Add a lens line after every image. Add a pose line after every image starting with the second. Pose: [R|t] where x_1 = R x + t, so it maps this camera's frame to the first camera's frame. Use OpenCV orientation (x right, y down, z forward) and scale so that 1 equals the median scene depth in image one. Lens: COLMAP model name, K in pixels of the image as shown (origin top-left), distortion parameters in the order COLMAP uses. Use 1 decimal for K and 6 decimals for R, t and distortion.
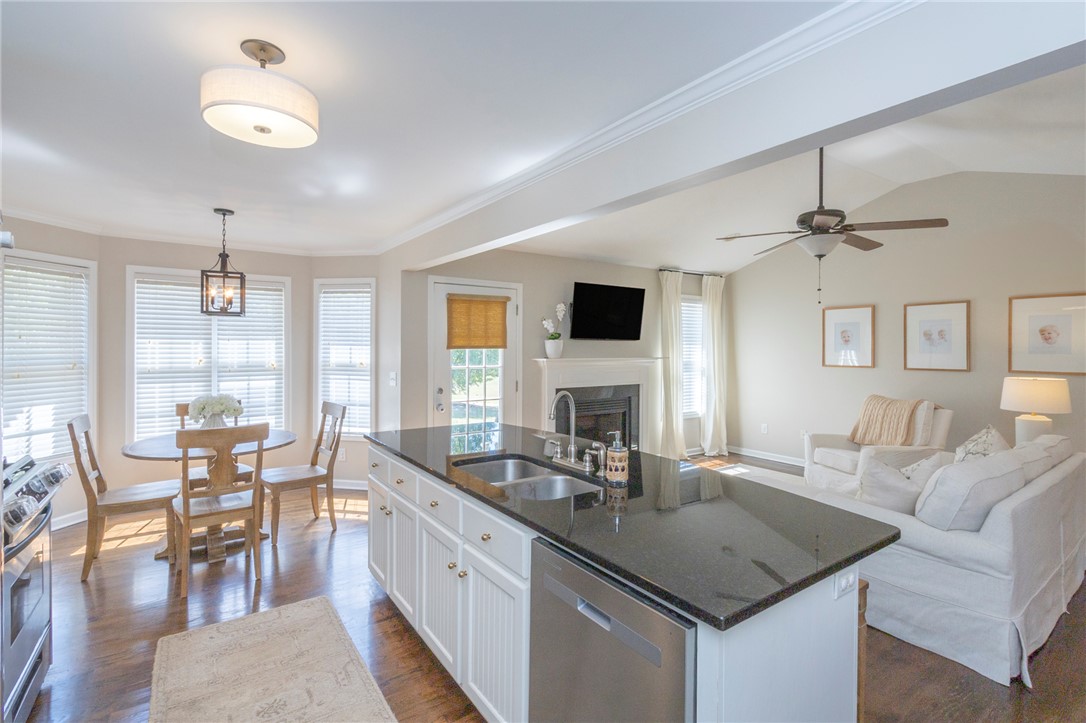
lens RADIAL K [[502.4, 0, 541.3], [0, 502.4, 347.3], [0, 0, 1]] dist [0.002687, -0.000671]
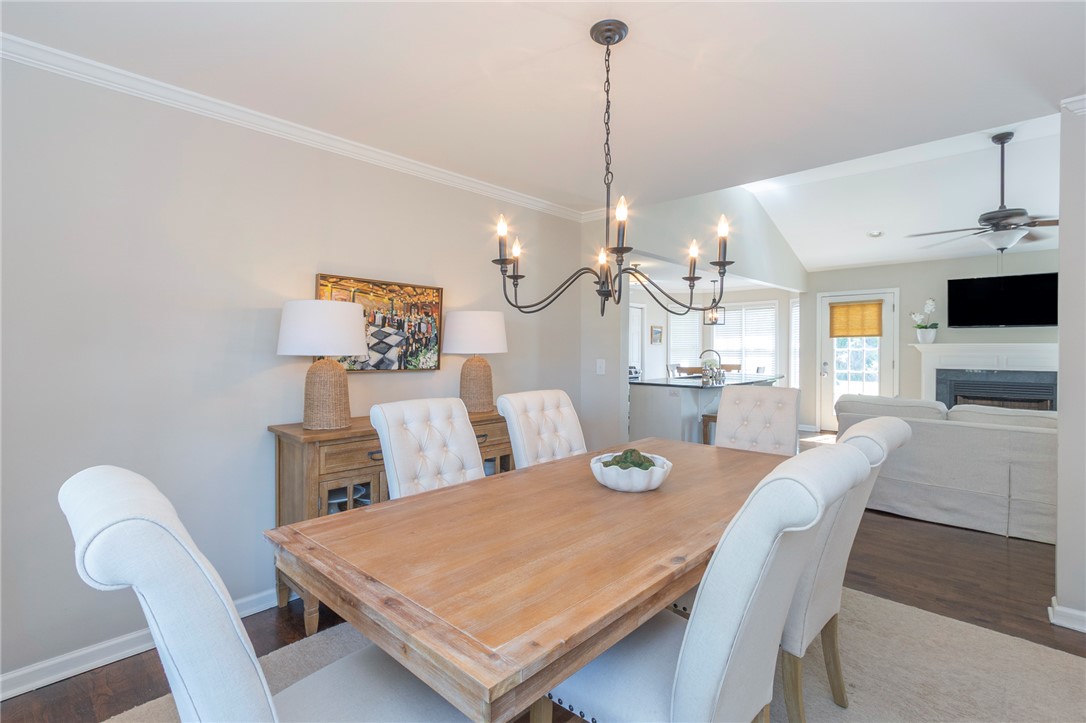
lens RADIAL K [[502.5, 0, 546.4], [0, 502.5, 357.3], [0, 0, 1]] dist [0.002393, 0.000099]
pose [[0.213403, 0.014614, -0.976855, 1.164058], [0.000909, 0.999885, 0.015157, 0.039824], [0.976964, -0.004123, 0.213365, -0.215316]]
